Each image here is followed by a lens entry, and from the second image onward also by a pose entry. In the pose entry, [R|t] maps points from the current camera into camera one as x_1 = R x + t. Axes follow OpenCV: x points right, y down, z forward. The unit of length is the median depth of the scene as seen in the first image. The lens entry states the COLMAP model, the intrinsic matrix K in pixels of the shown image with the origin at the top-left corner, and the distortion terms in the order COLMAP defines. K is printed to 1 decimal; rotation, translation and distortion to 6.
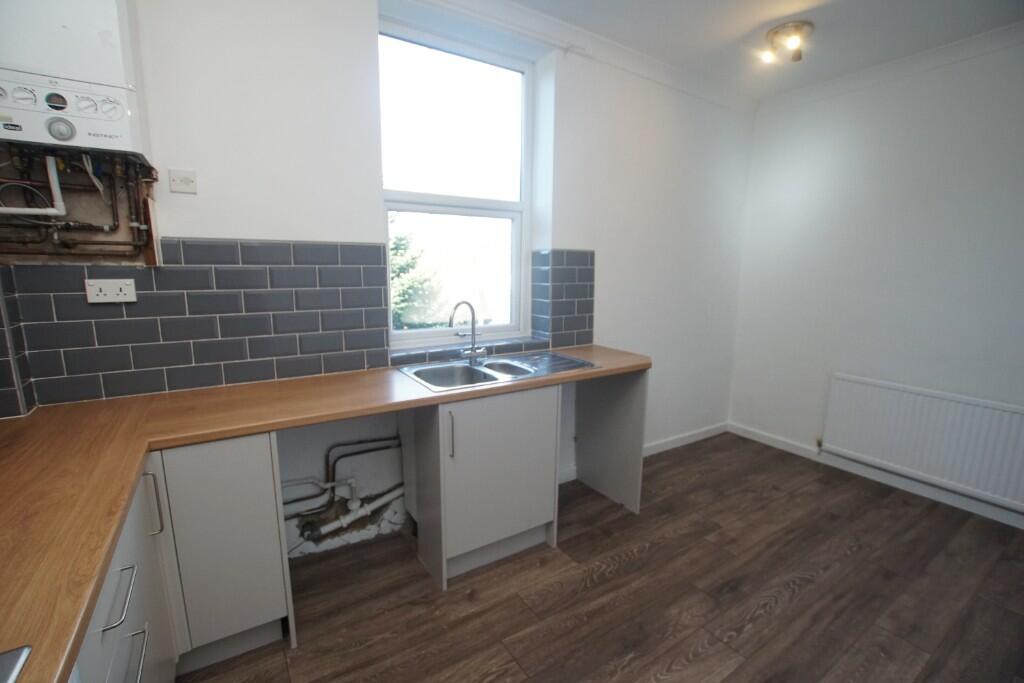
lens RADIAL K [[448.2, 0, 511.5], [0, 448.2, 344.1], [0, 0, 1]] dist [-0.028729, 0.001111]
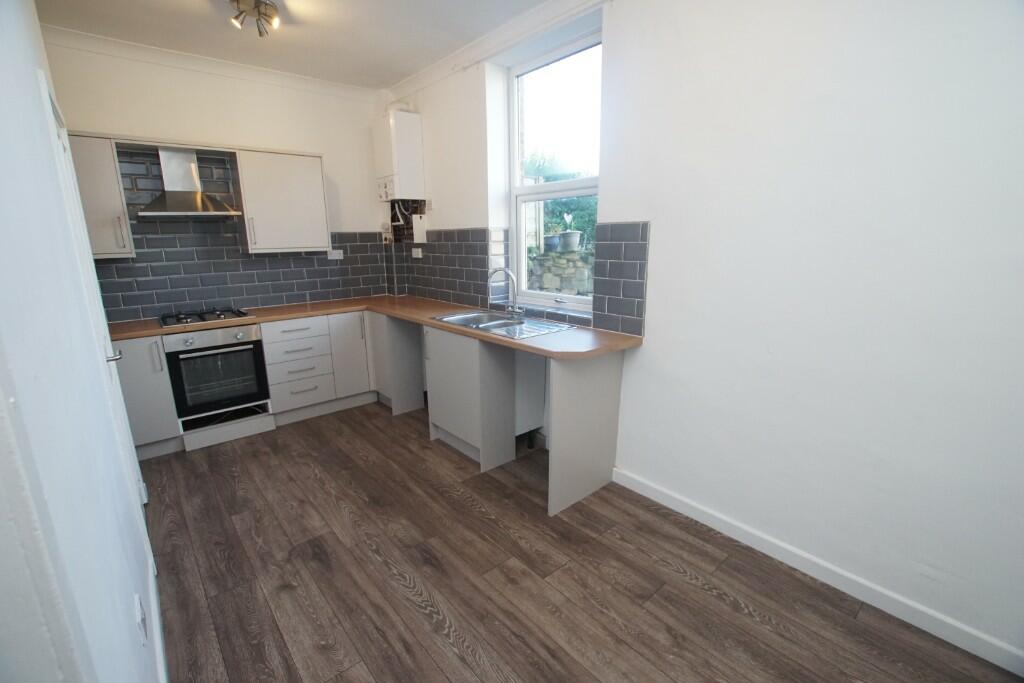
lens RADIAL K [[448.2, 0, 512.4], [0, 448.2, 341.4], [0, 0, 1]] dist [-0.028729, 0.001111]
pose [[0.150462, 0.211773, -0.965667, 1.319453], [-0.158714, 0.969292, 0.187839, -0.152148], [0.975793, 0.125003, 0.179453, 0.876261]]
